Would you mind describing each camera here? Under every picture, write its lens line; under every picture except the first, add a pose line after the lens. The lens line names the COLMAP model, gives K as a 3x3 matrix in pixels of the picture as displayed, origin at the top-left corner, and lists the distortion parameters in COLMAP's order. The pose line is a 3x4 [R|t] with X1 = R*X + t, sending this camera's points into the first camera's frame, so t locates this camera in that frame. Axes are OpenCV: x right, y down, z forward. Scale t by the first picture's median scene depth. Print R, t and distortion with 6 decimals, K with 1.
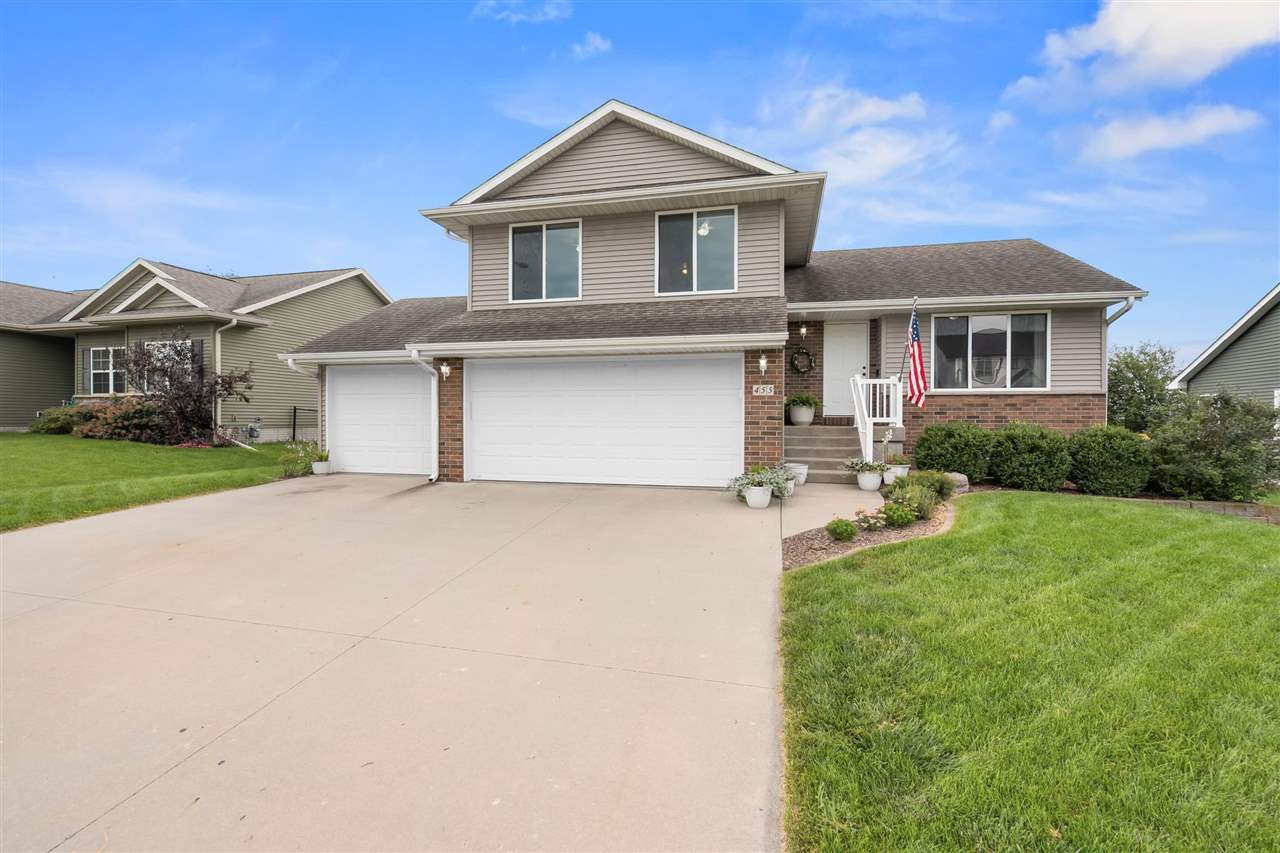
lens RADIAL K [[579.9, 0, 640.4], [0, 579.9, 434.0], [0, 0, 1]] dist [-0.001120, -0.000337]
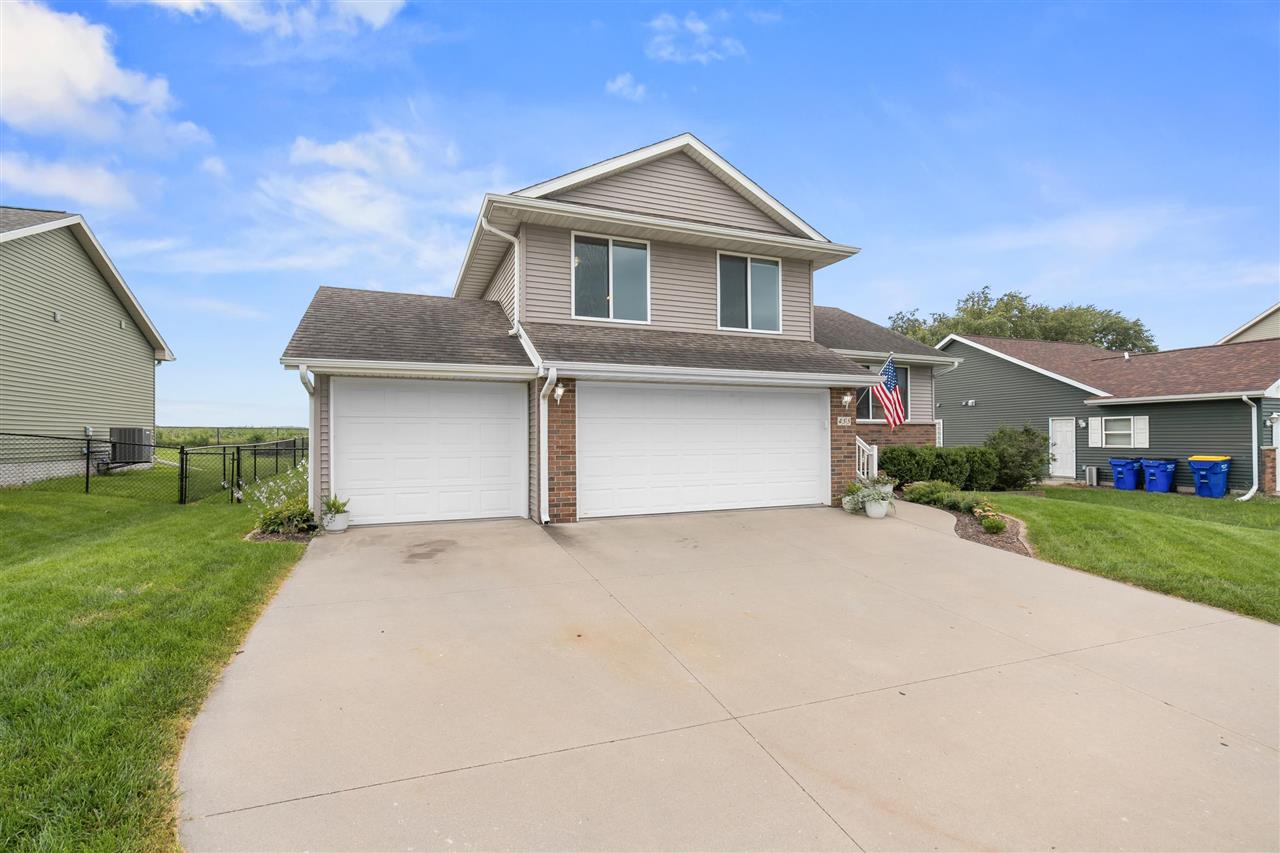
lens RADIAL K [[563.1, 0, 640.5], [0, 563.1, 444.3], [0, 0, 1]] dist [0.010388, 0.000158]
pose [[0.817278, -0.013844, 0.576077, -0.679223], [0.021044, 0.999762, -0.005830, -0.024977], [-0.575859, 0.016888, 0.817375, 0.242346]]
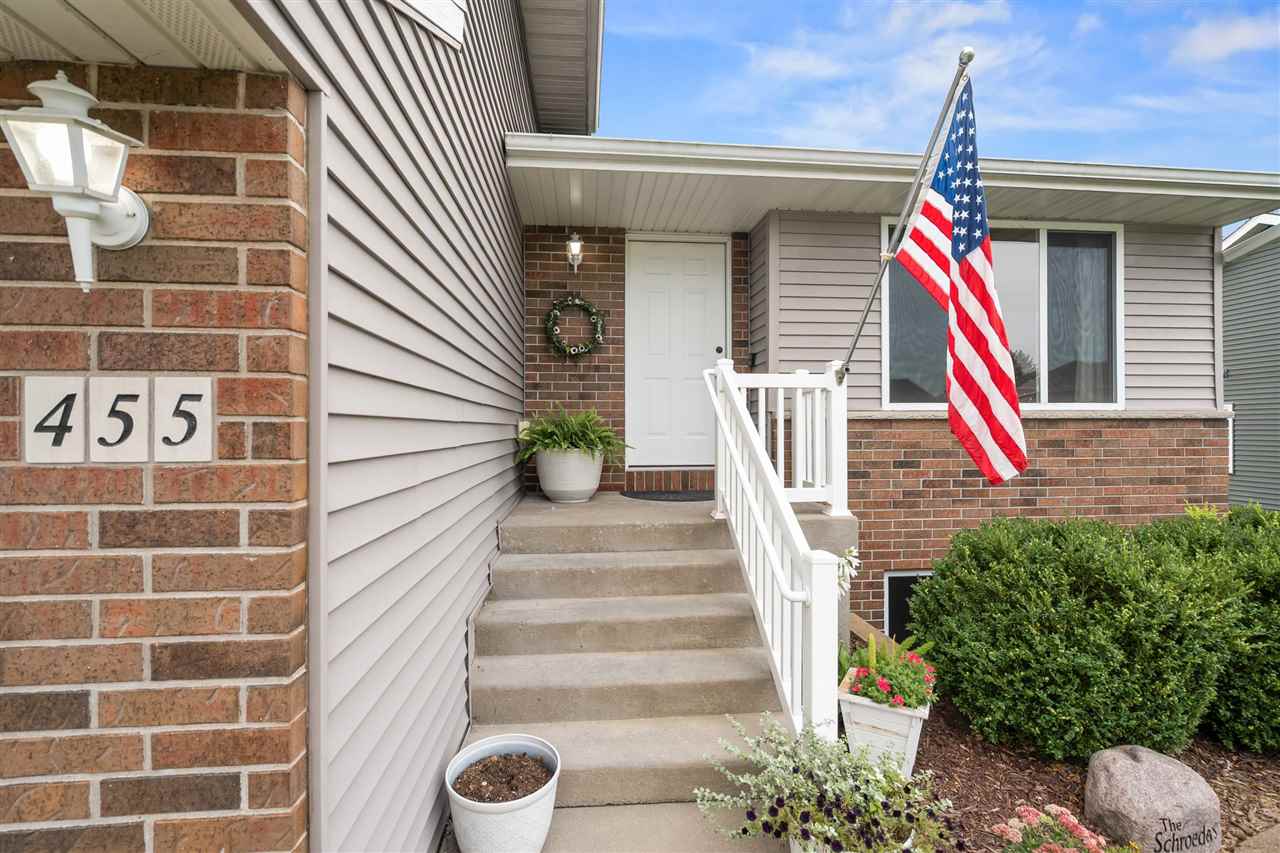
lens RADIAL K [[590.2, 0, 640.0], [0, 590.2, 426.5], [0, 0, 1]] dist [-0.000406, -0.000049]
pose [[0.946362, -0.004614, 0.323075, 0.227957], [0.012317, 0.999686, -0.021804, -0.059113], [-0.322873, 0.024614, 0.946122, 0.721151]]
